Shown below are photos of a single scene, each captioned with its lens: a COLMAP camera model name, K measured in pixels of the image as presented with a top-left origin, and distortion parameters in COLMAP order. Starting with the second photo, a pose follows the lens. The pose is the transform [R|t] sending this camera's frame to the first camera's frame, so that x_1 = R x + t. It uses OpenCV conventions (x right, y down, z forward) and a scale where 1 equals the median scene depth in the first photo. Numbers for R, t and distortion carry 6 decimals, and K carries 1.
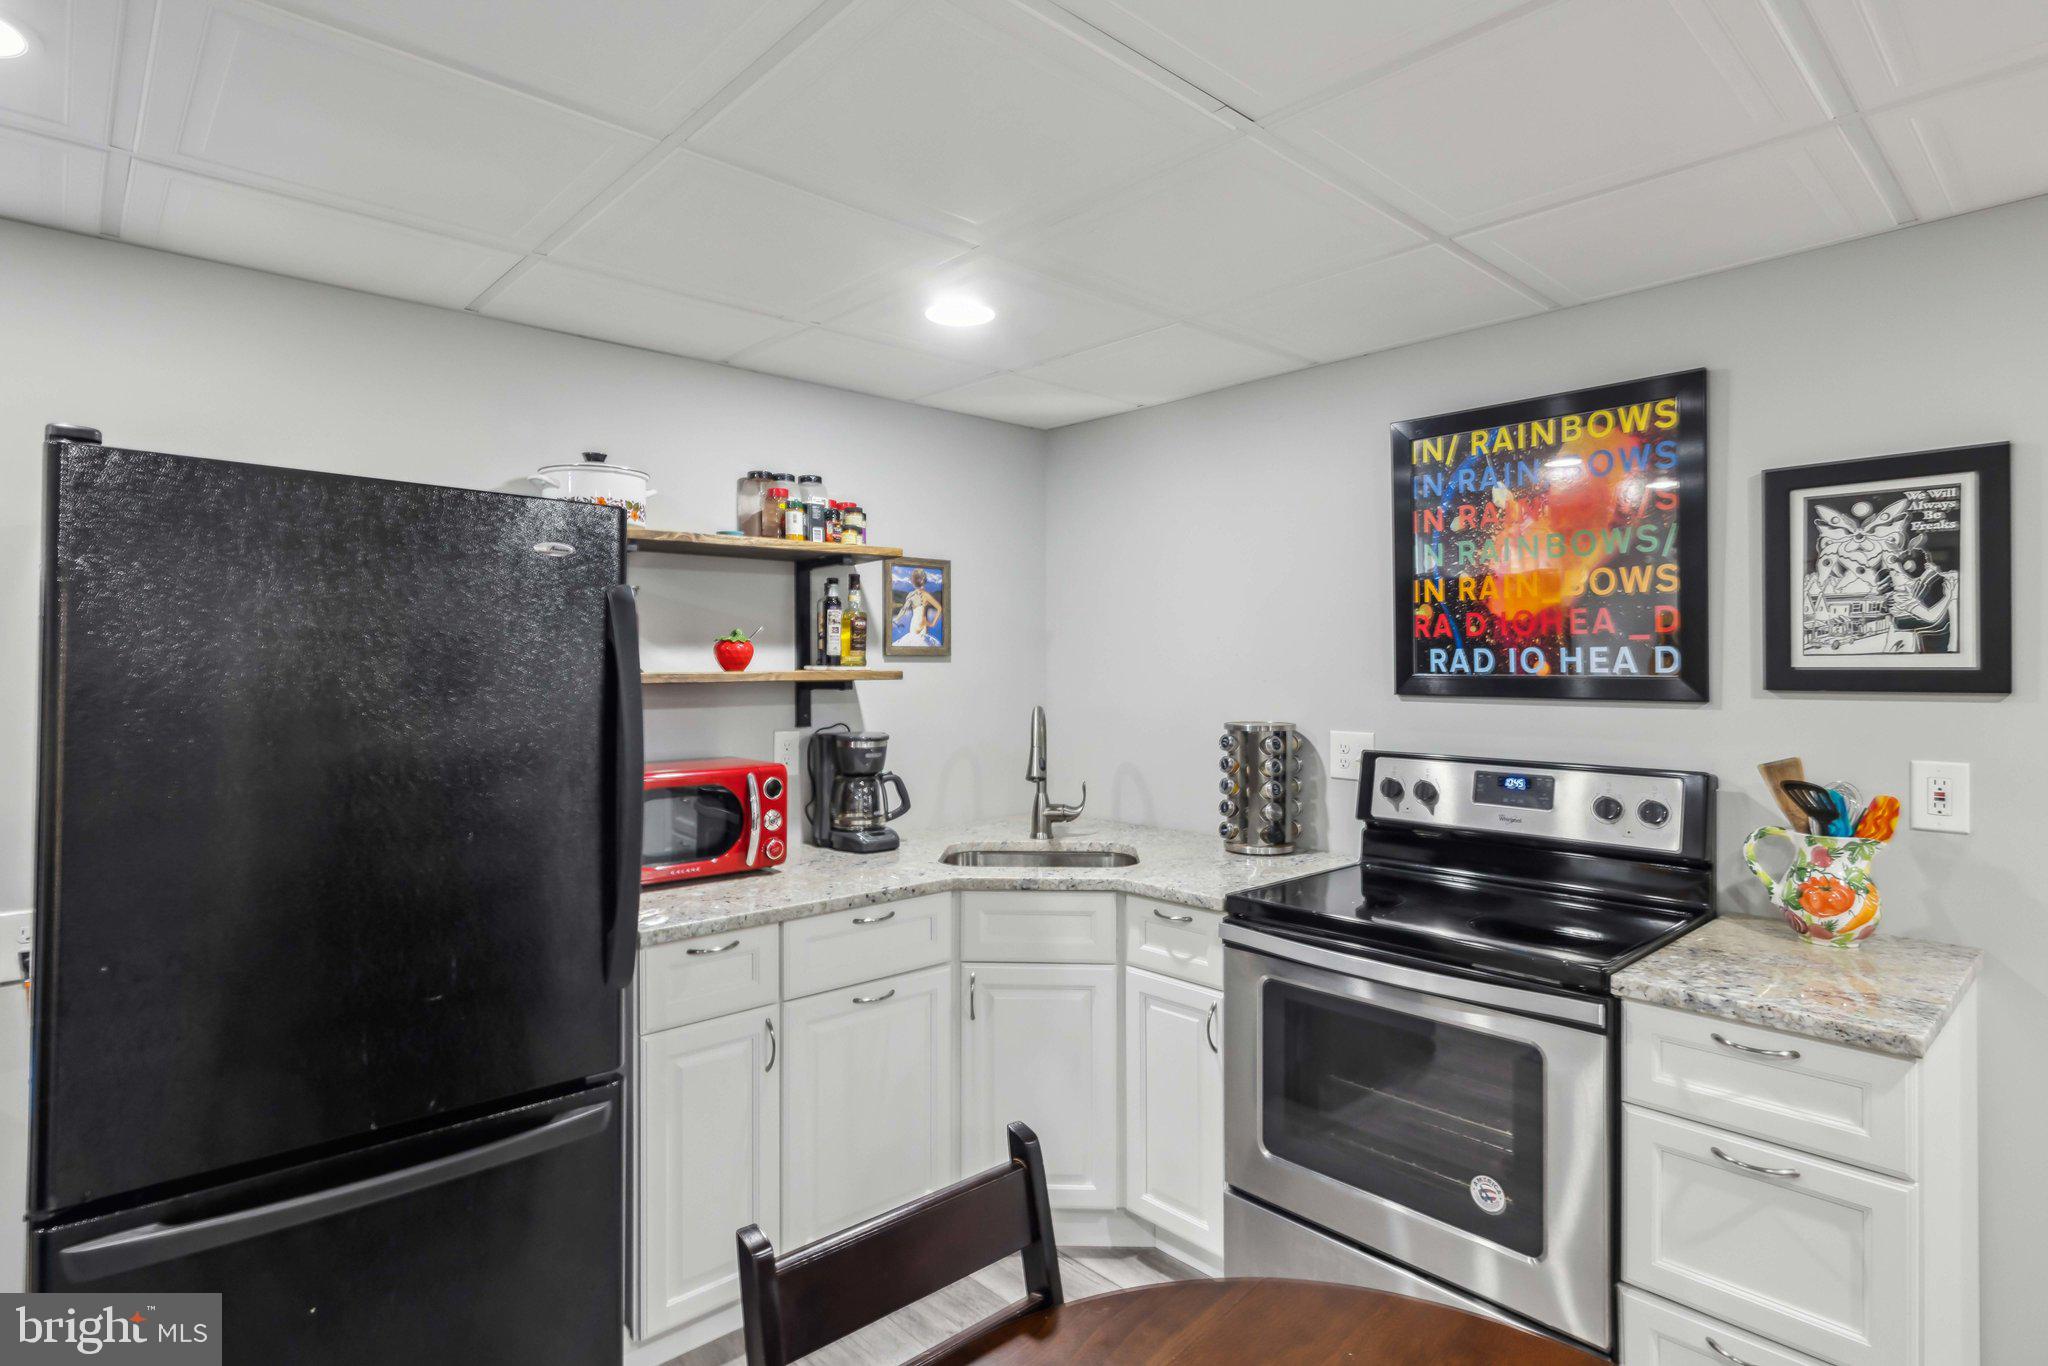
lens RADIAL K [[1064.2, 0, 1024.2], [0, 1064.2, 663.7], [0, 0, 1]] dist [-0.000333, -0.000366]
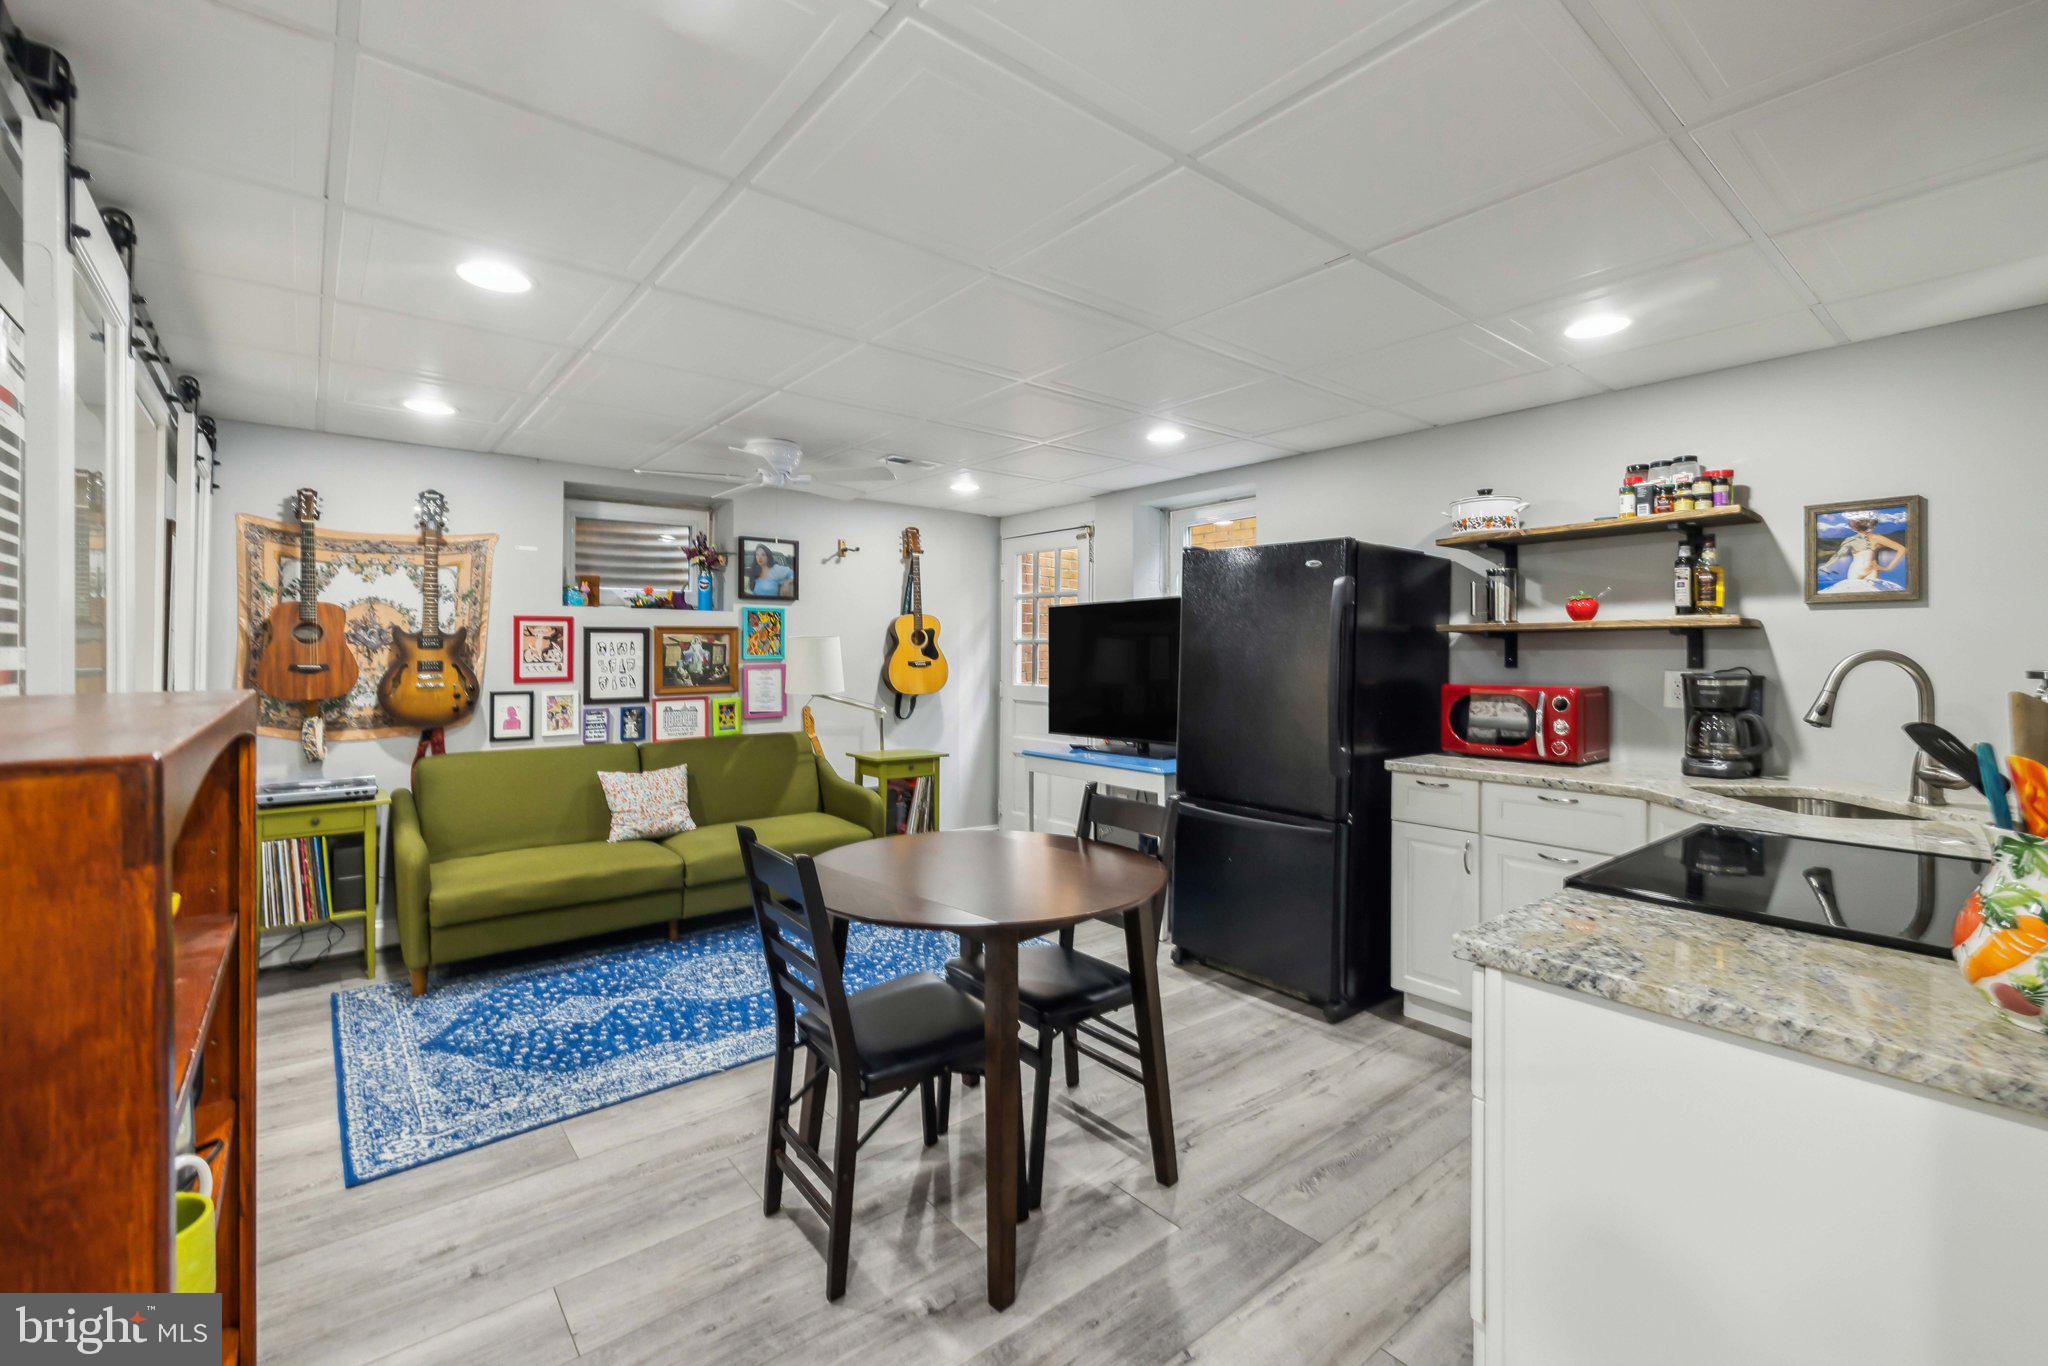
lens RADIAL K [[873.2, 0, 1026.9], [0, 873.2, 652.9], [0, 0, 1]] dist [-0.000810, -0.000076]
pose [[-0.058679, -0.001564, -0.998276, 0.914643], [-0.001953, 0.999997, -0.001452, 0.051229], [0.998275, 0.001864, -0.058682, 0.364494]]
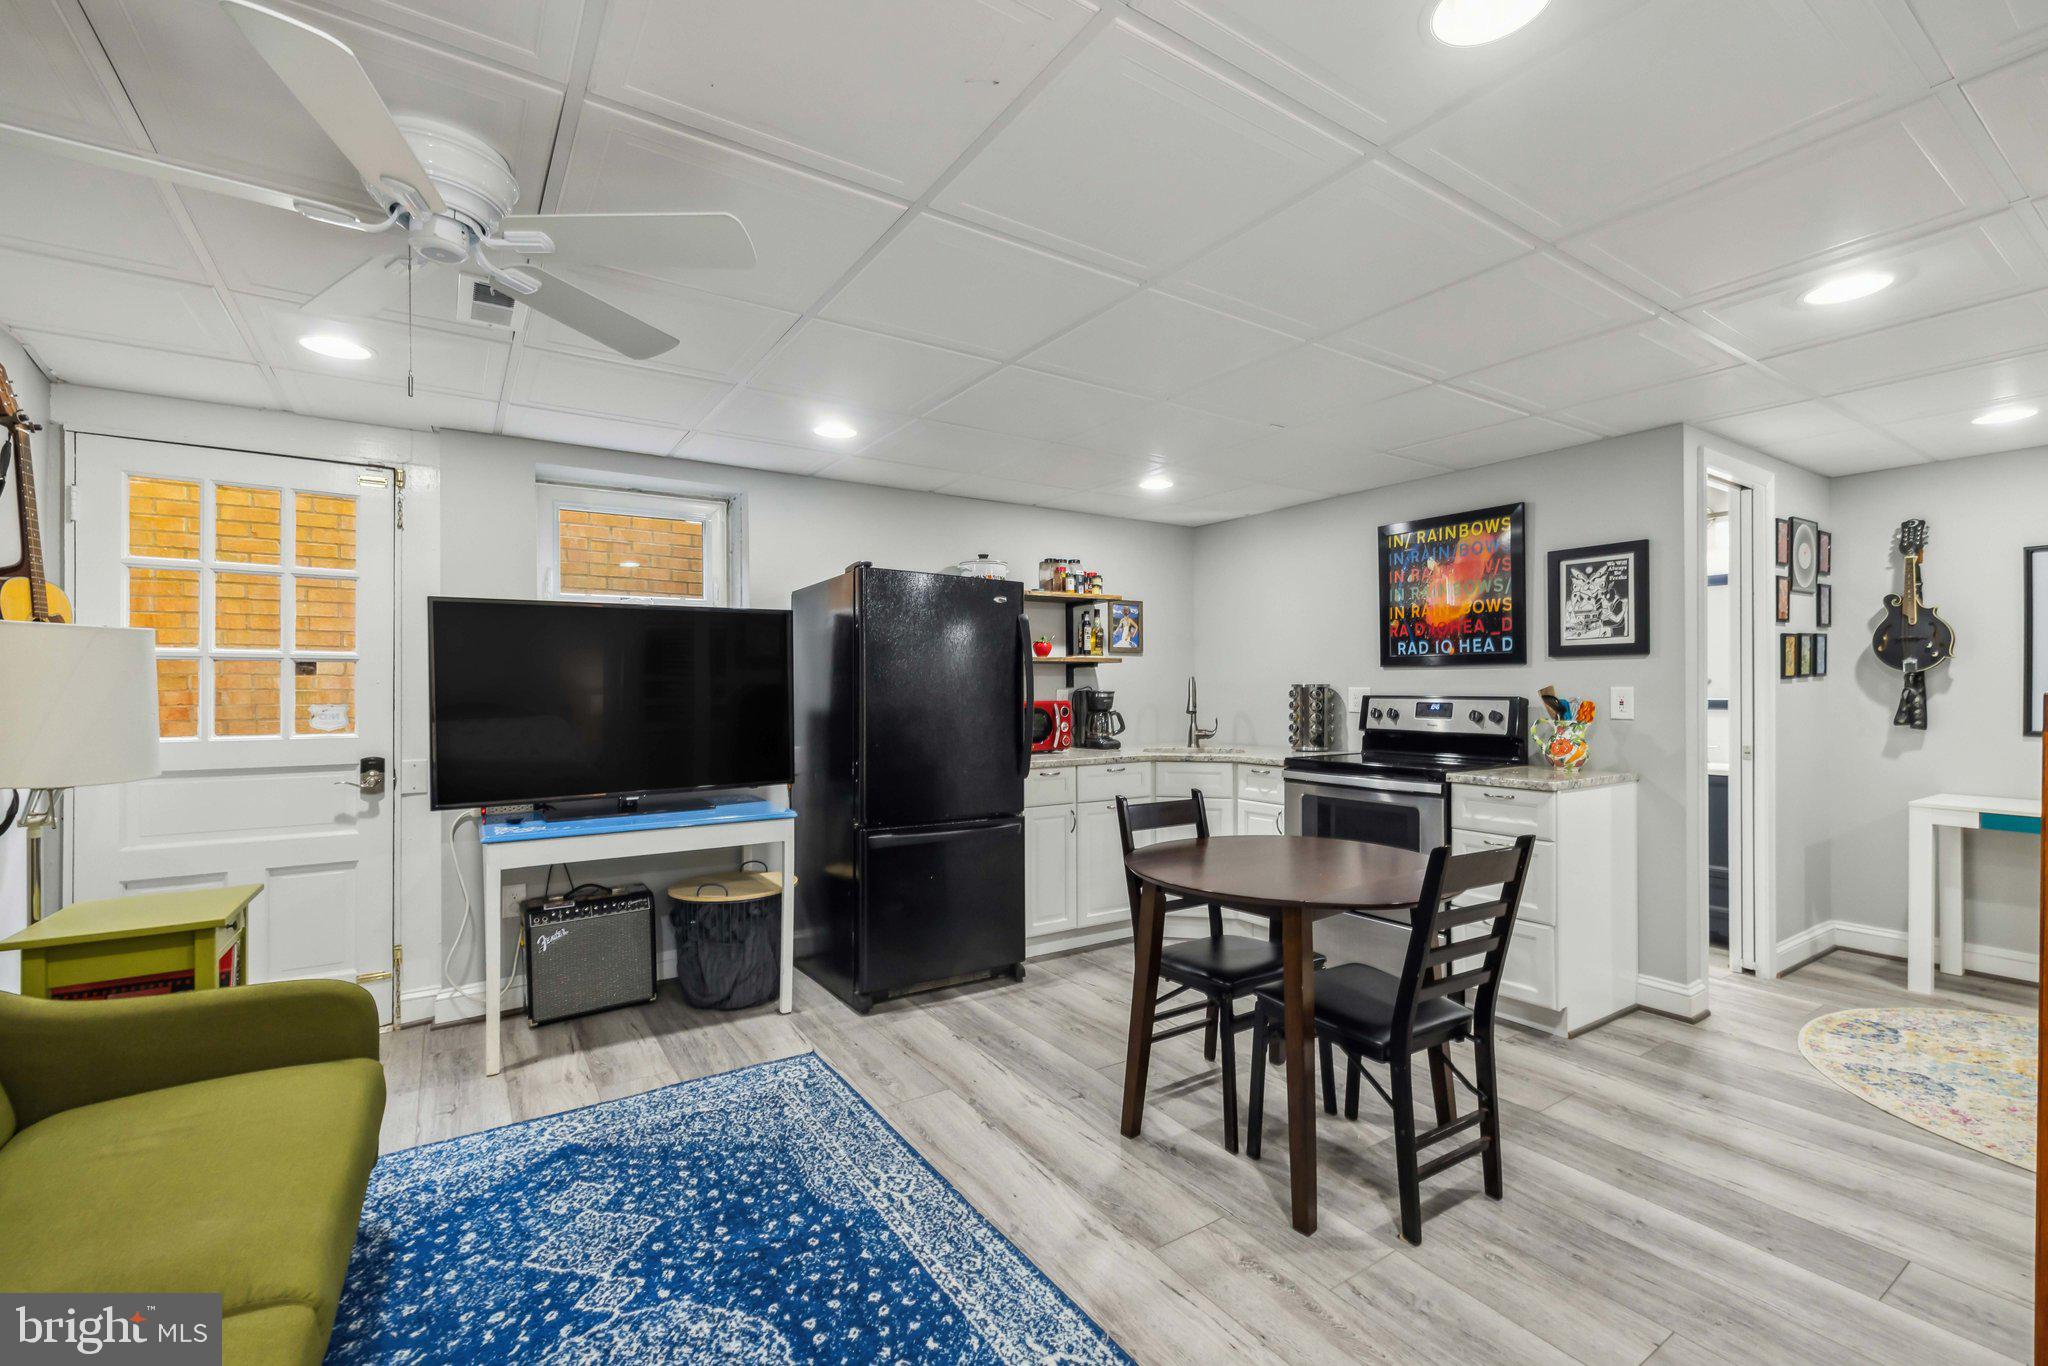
lens RADIAL K [[872.7, 0, 1024.0], [0, 872.7, 683.0], [0, 0, 1]] dist [-0.000802, 0.000019]
pose [[0.987143, -0.002717, -0.159818, -0.039121], [0.002409, 0.999995, -0.002120, 0.062670], [0.159823, 0.001708, 0.987144, -0.690718]]
